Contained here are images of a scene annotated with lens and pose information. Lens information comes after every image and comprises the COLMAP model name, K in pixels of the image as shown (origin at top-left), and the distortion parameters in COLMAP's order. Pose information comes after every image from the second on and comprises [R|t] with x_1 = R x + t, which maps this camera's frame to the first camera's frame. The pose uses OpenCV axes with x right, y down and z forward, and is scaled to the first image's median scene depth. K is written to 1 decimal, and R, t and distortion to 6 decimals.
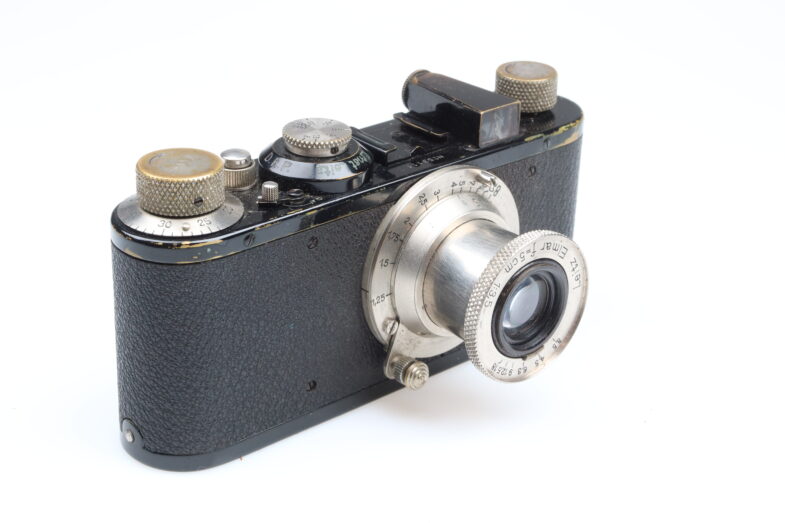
lens RADIAL K [[1013.4, 0, 392.5], [0, 1013.4, 261.5], [0, 0, 1]] dist [0.020603, 0.023489]
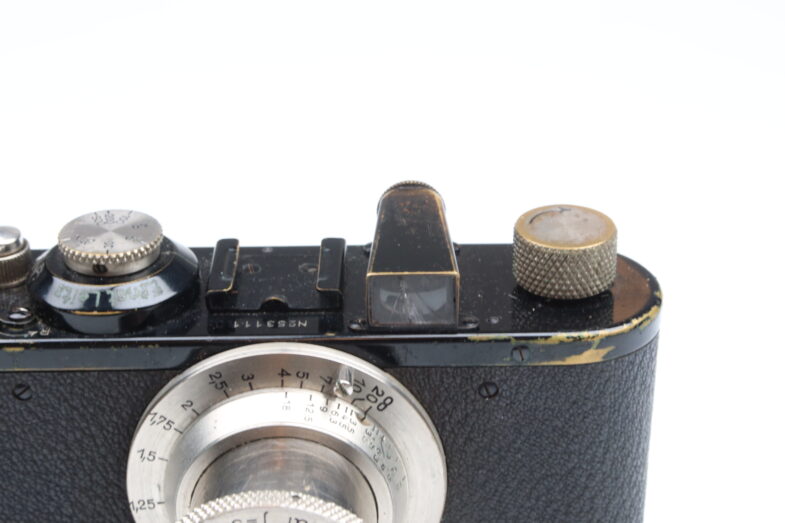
lens RADIAL K [[1013.4, 0, 392.5], [0, 1013.4, 261.5], [0, 0, 1]] dist [0.020603, 0.023489]
pose [[0.826201, 0.270442, -0.494219, 0.364431], [-0.292017, 0.955778, 0.034840, -0.165519], [0.481786, 0.115535, 0.868639, 0.454970]]
